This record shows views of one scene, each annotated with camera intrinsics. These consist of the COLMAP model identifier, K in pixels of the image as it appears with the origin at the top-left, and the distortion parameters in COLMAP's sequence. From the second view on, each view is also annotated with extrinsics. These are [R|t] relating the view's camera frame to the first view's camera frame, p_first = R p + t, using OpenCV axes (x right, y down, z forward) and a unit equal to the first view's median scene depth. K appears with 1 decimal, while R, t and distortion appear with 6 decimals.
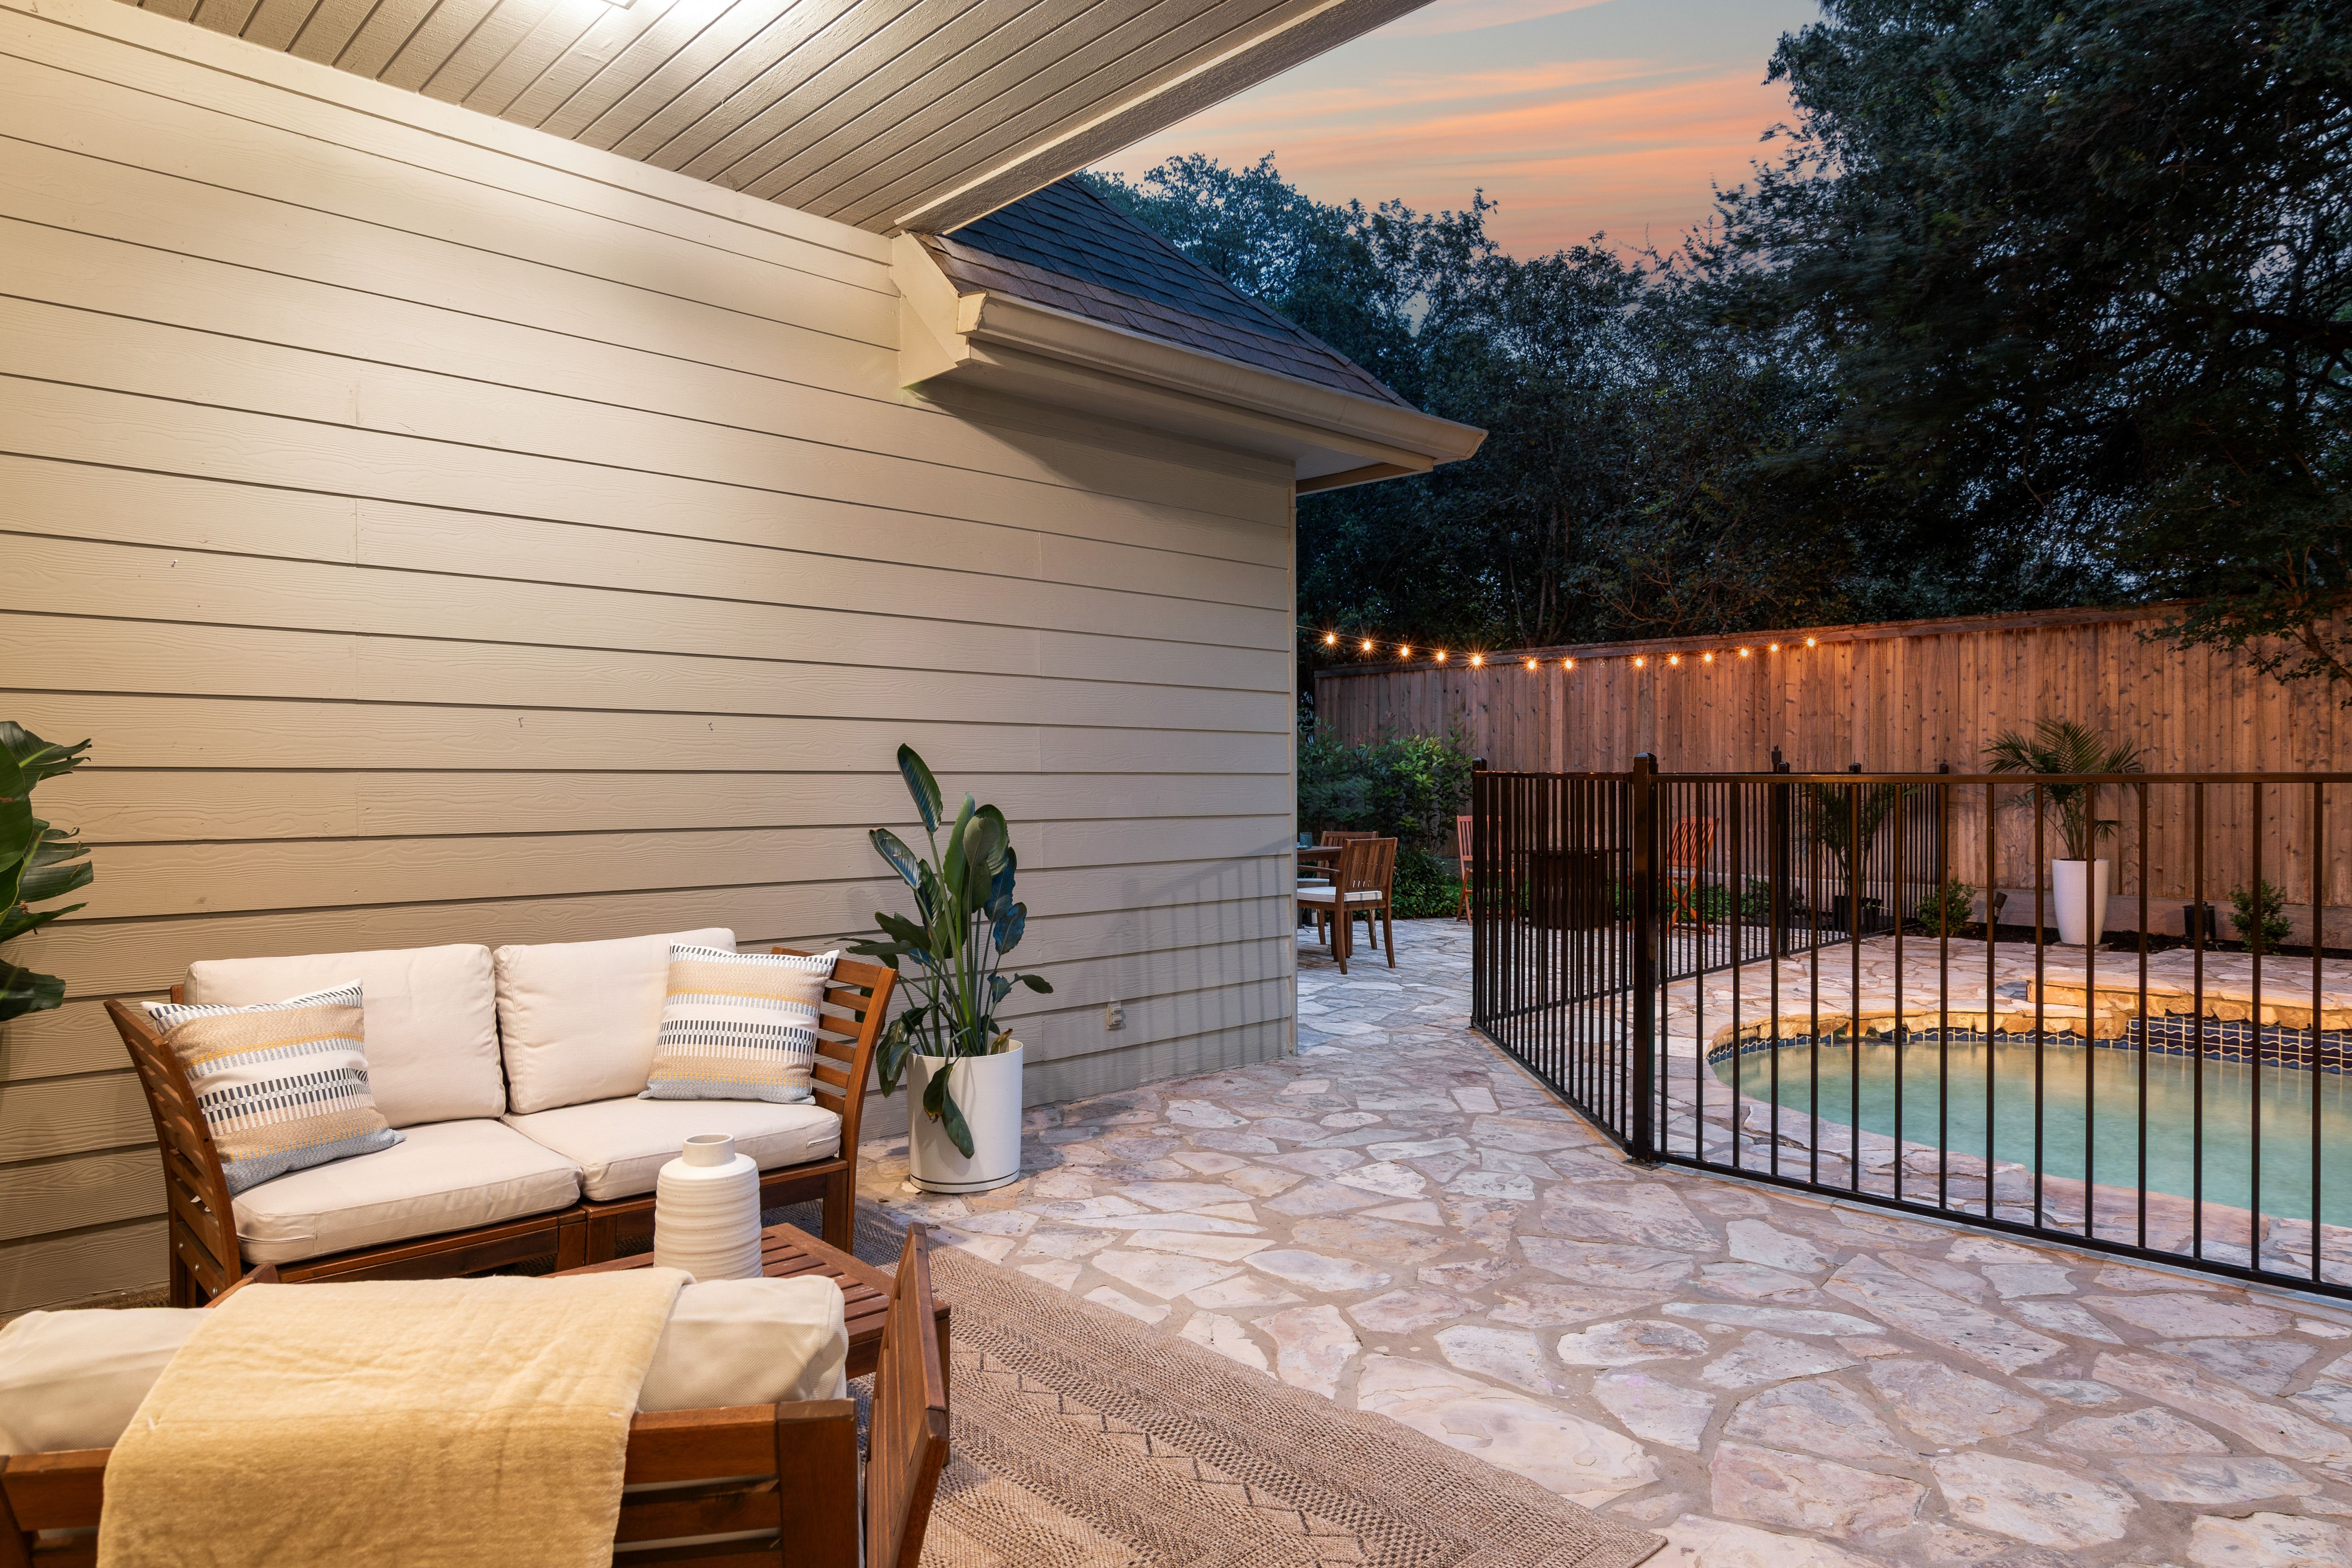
lens RADIAL K [[1374.9, 0, 1179.9], [0, 1374.9, 773.8], [0, 0, 1]] dist [-0.001967, -0.004725]
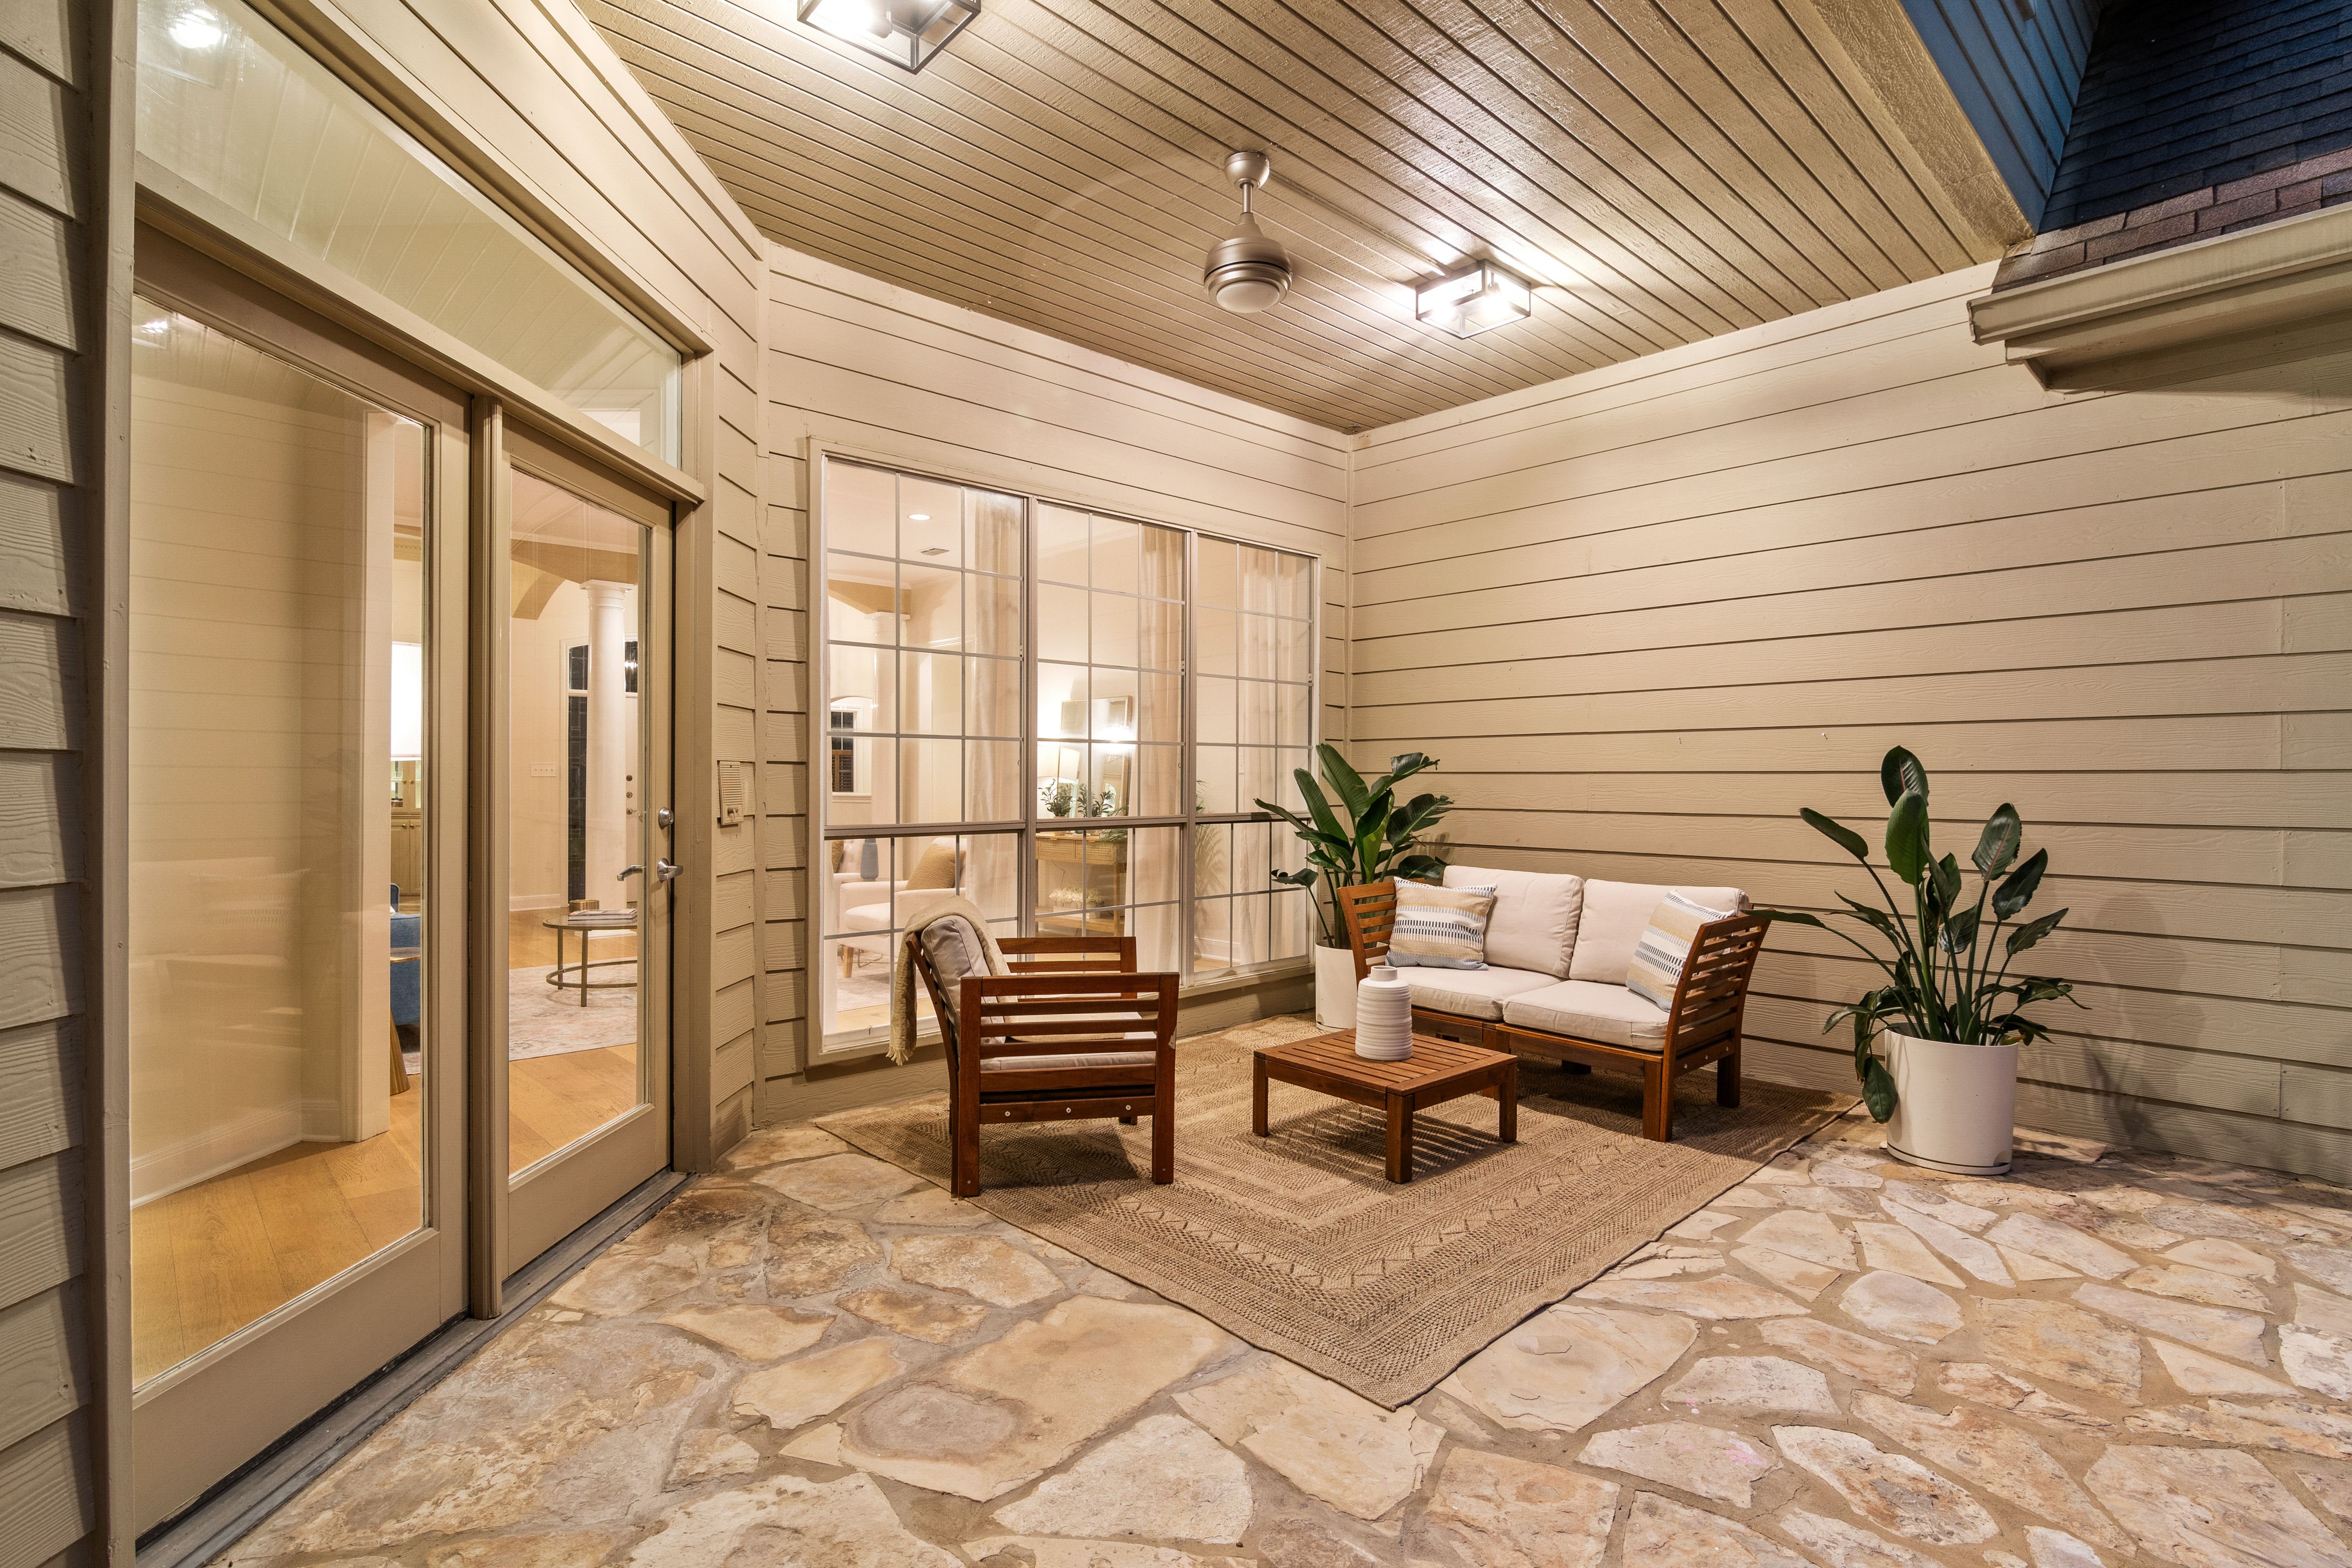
lens RADIAL K [[1145.8, 0, 1242.9], [0, 1145.8, 784.2], [0, 0, 1]] dist [-0.007867, -0.004637]
pose [[0.036981, 0.005363, -0.999302, 0.807660], [0.000574, 0.999985, 0.005388, 0.003808], [0.999316, -0.000773, 0.036977, 0.501106]]
